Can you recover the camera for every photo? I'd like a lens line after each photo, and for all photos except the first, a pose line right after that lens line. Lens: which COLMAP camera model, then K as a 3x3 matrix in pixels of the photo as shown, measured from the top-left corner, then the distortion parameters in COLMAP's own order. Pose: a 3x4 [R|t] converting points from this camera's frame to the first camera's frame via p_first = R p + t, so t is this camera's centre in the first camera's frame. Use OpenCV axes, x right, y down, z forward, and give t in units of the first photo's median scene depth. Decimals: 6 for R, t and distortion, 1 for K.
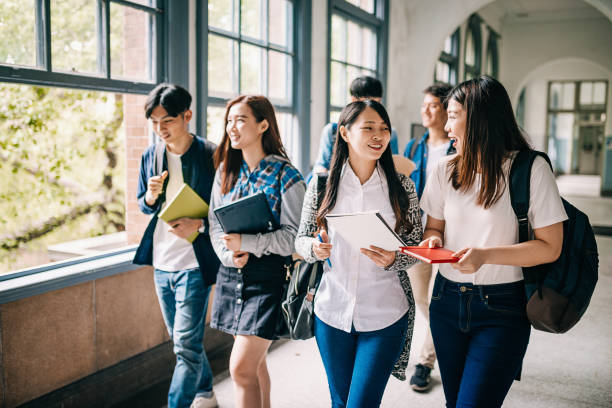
lens RADIAL K [[598.7, 0, 306.0], [0, 598.7, 204.0], [0, 0, 1]] dist [-0.067391, 0.038429]
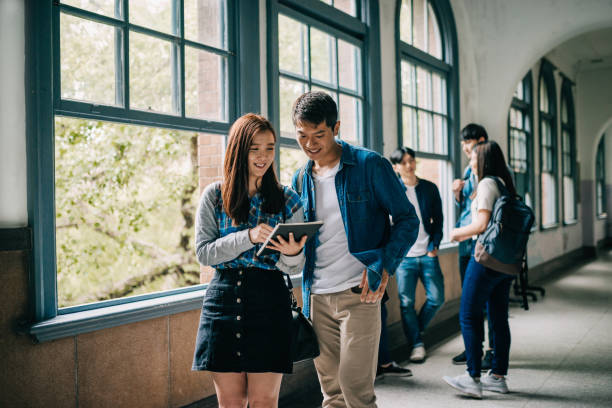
lens RADIAL K [[598.7, 0, 306.0], [0, 598.7, 204.0], [0, 0, 1]] dist [-0.067391, 0.038429]
pose [[0.992194, -0.031305, -0.120710, -0.001144], [0.017904, 0.993710, -0.110540, 0.036378], [0.123412, 0.107516, 0.986514, 0.015549]]
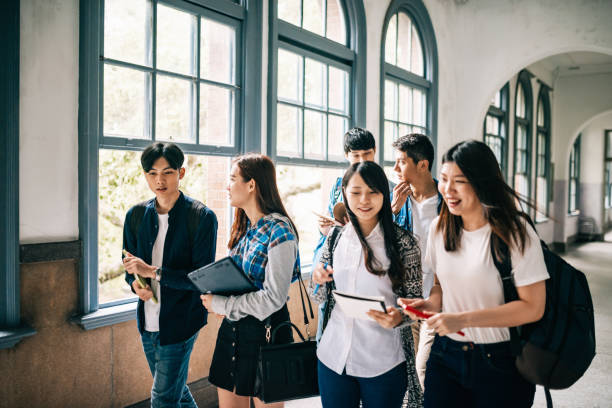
lens RADIAL K [[595.1, 0, 303.8], [0, 595.1, 205.0], [0, 0, 1]] dist [-0.065731, 0.032649]
pose [[0.994476, 0.003310, -0.104914, 0.011284], [-0.011164, 0.997169, -0.074363, 0.002616], [0.104371, 0.075123, 0.991697, -0.125440]]
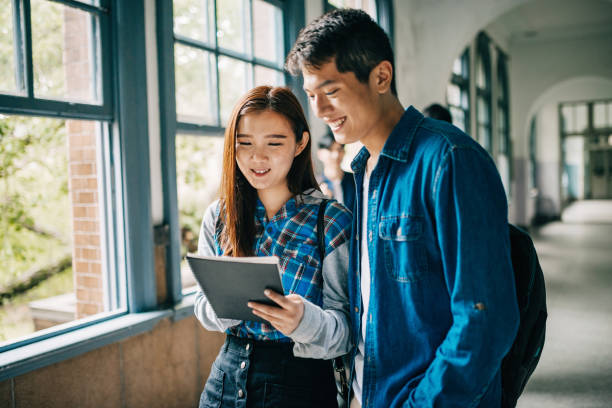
lens RADIAL K [[598.7, 0, 306.0], [0, 598.7, 204.0], [0, 0, 1]] dist [-0.067391, 0.038429]
pose [[0.999075, -0.042536, -0.006243, 0.004566], [0.042059, 0.997126, -0.063021, -0.012768], [0.008906, 0.062700, 0.997993, 0.183295]]
